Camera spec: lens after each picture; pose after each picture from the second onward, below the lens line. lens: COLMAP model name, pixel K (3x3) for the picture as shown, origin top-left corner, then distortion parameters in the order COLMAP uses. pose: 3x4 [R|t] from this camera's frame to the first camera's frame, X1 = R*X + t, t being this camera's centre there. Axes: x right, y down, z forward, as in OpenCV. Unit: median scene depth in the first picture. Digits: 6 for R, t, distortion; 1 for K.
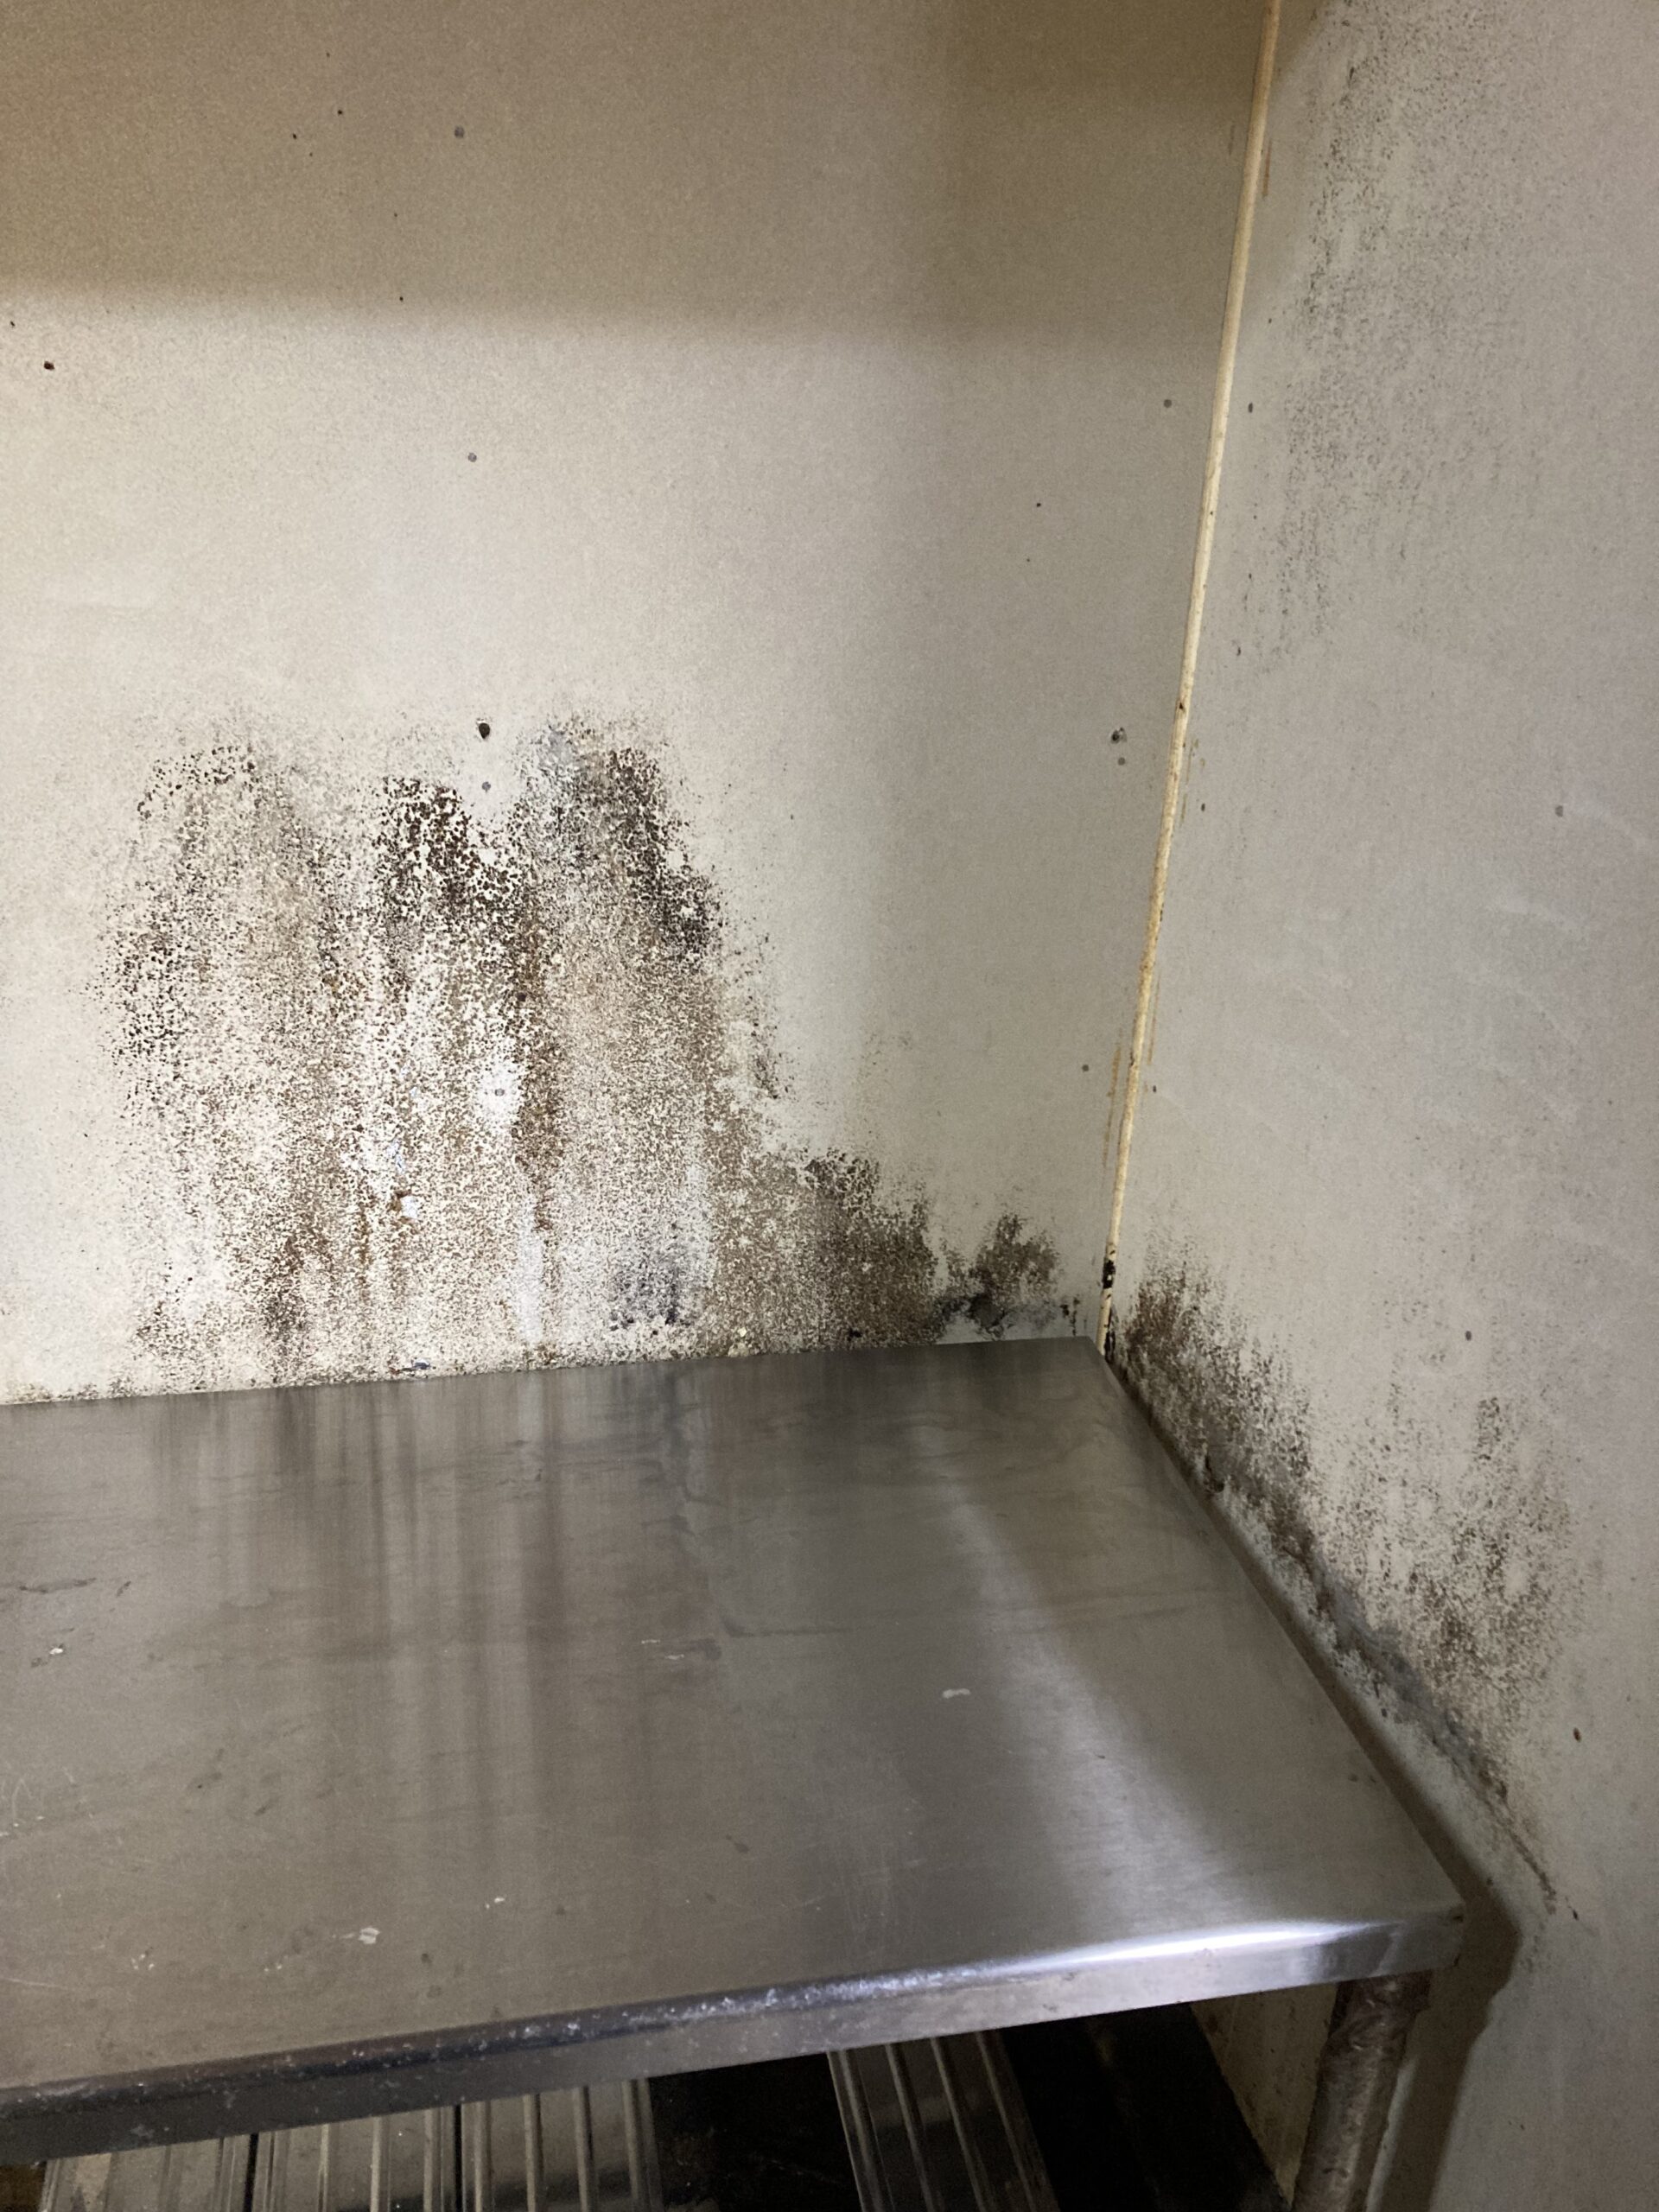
lens RADIAL K [[1815.2, 0, 826.4], [0, 1815.2, 1117.9], [0, 0, 1]] dist [0.042273, -0.046283]
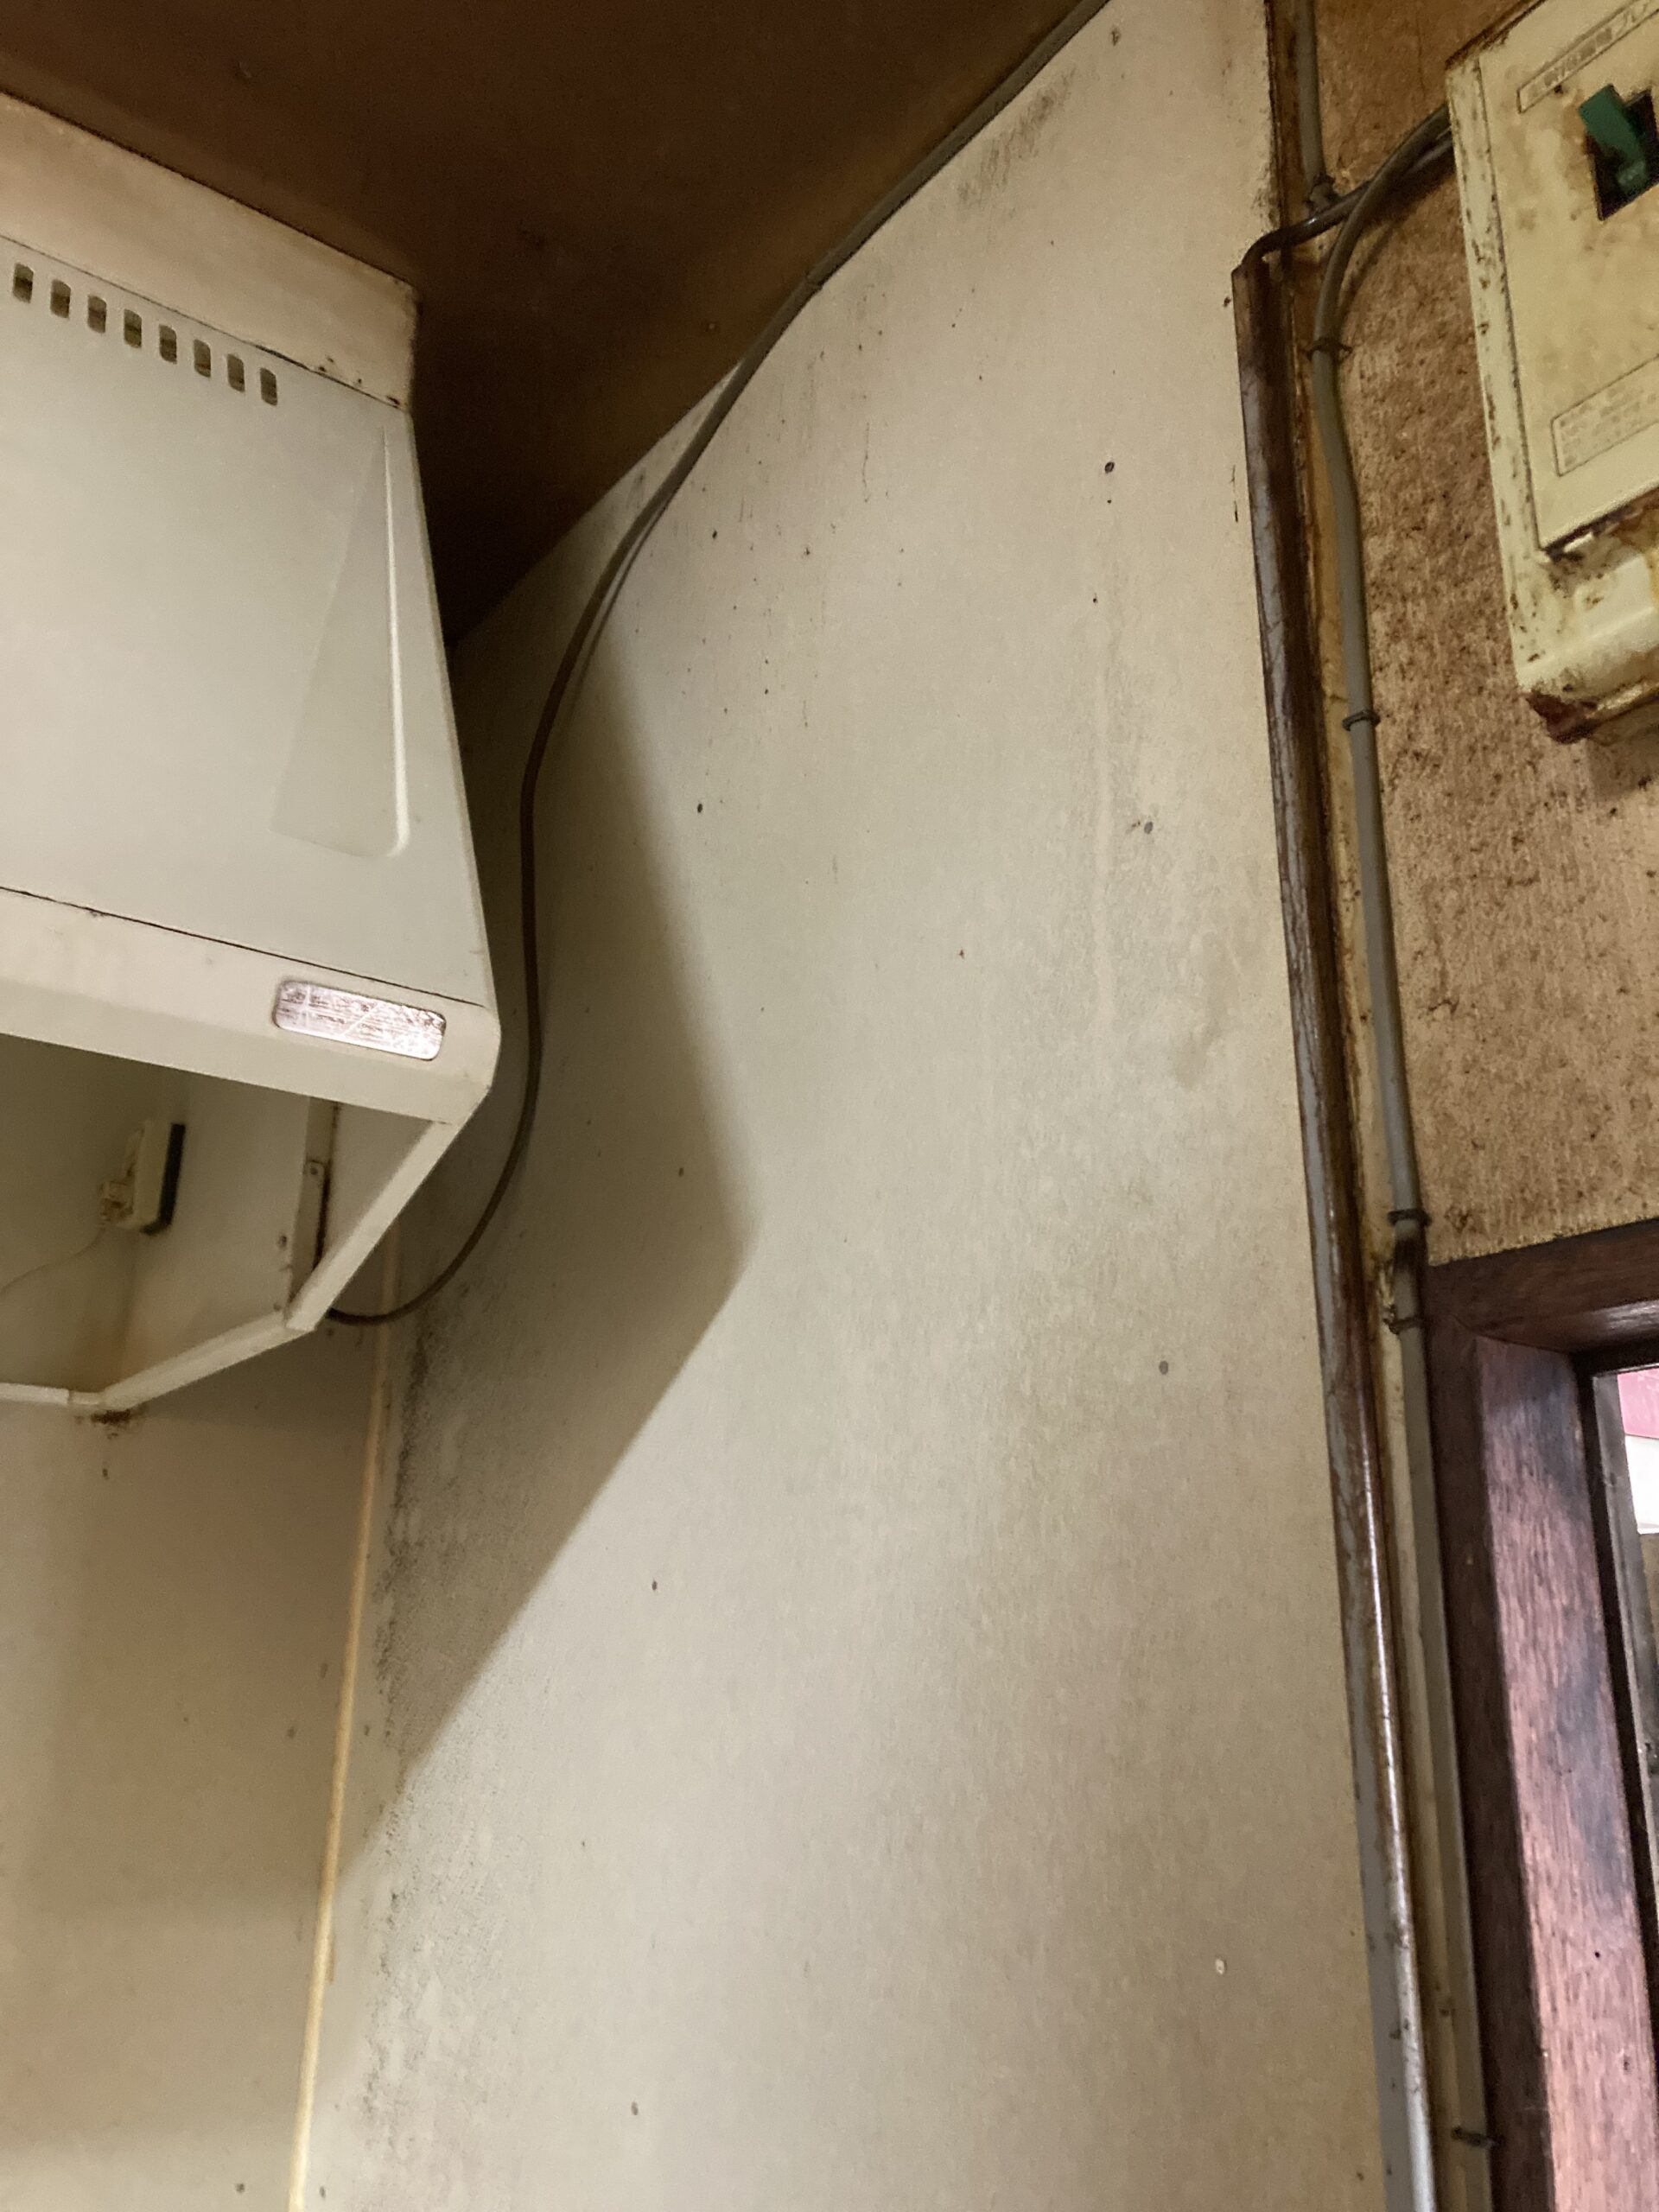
lens RADIAL K [[1815.2, 0, 824.4], [0, 1815.2, 1097.8], [0, 0, 1]] dist [0.042273, -0.046283]
pose [[0.923811, 0.092355, 0.371543, 0.060810], [0.179149, 0.753383, -0.632708, -0.167085], [-0.338348, 0.651064, 0.679438, -0.189950]]
